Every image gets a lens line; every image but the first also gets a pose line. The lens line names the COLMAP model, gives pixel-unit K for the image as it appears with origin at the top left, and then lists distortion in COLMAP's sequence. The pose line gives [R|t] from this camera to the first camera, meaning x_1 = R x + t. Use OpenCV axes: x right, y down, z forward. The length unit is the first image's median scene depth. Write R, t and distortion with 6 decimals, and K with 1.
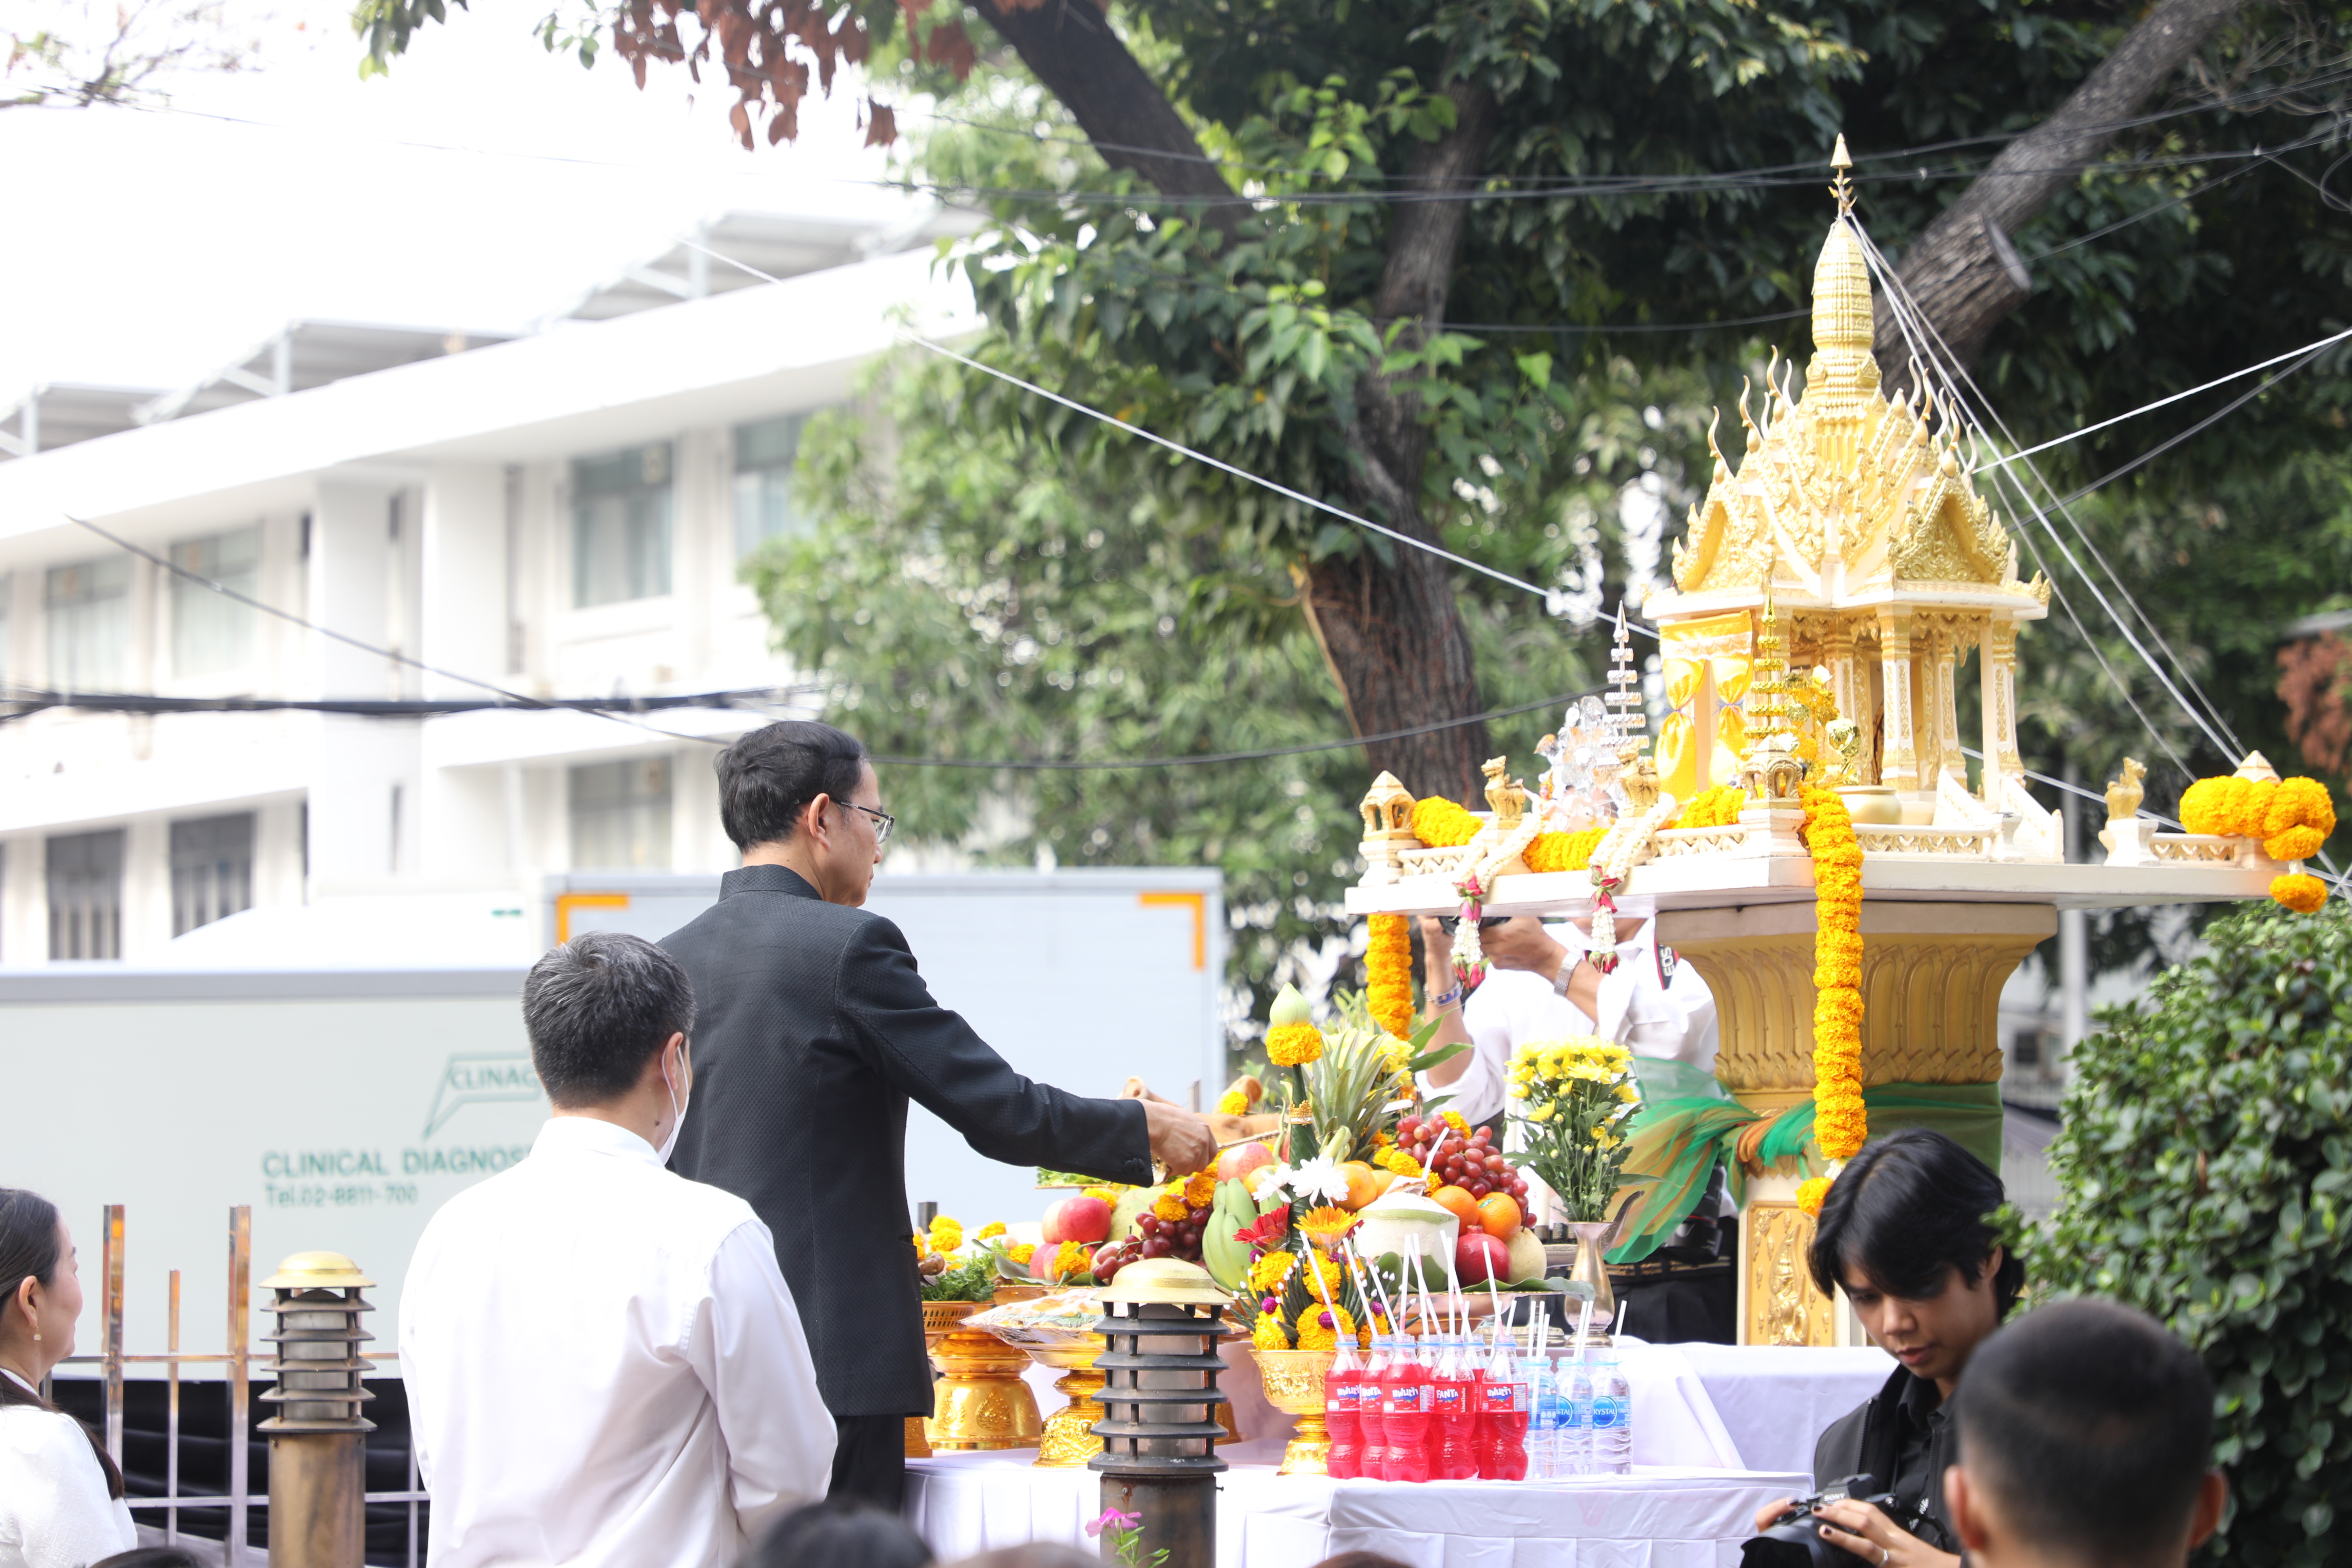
lens RADIAL K [[6910.6, 0, 1176.0], [0, 6910.6, 784.0], [0, 0, 1]] dist [0.049881, -0.576308]
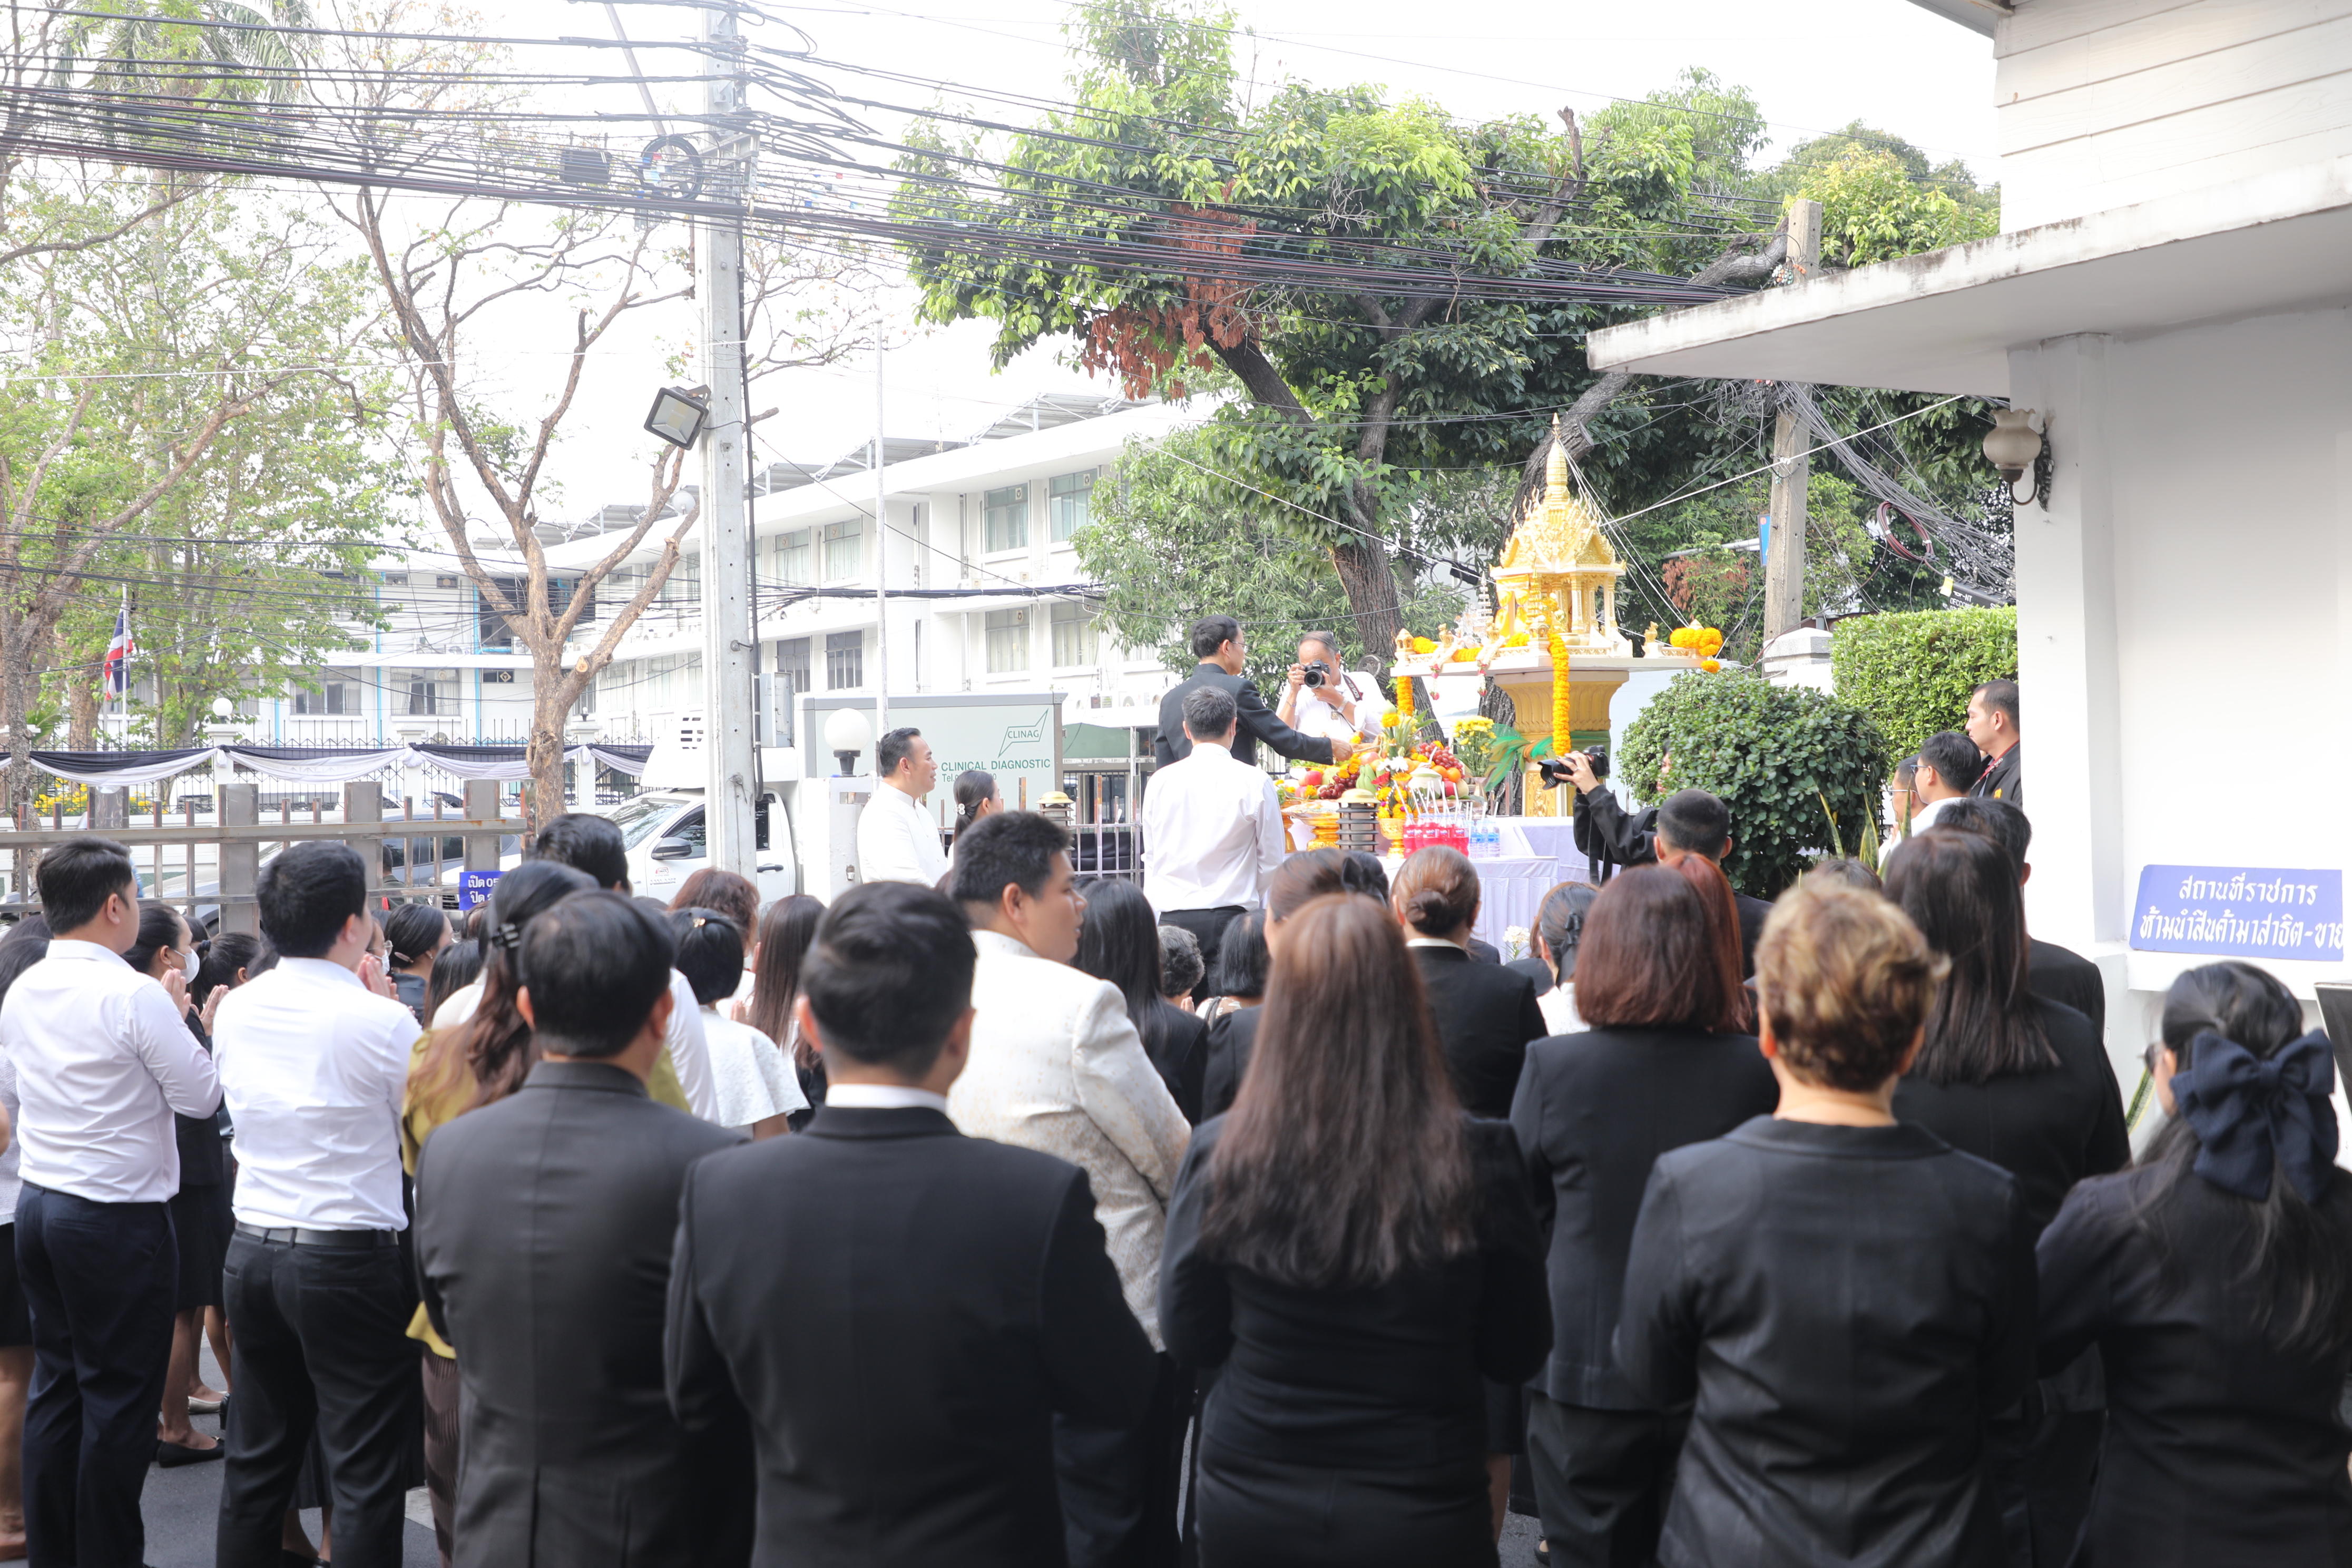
lens RADIAL K [[2773.1, 0, 1176.0], [0, 2773.1, 784.0], [0, 0, 1]] dist [0.002984, 0.002676]
pose [[0.999892, -0.009682, -0.011024, -0.034026], [0.010336, 0.998092, 0.060870, -0.005359], [0.010414, -0.060978, 0.998085, -0.125047]]
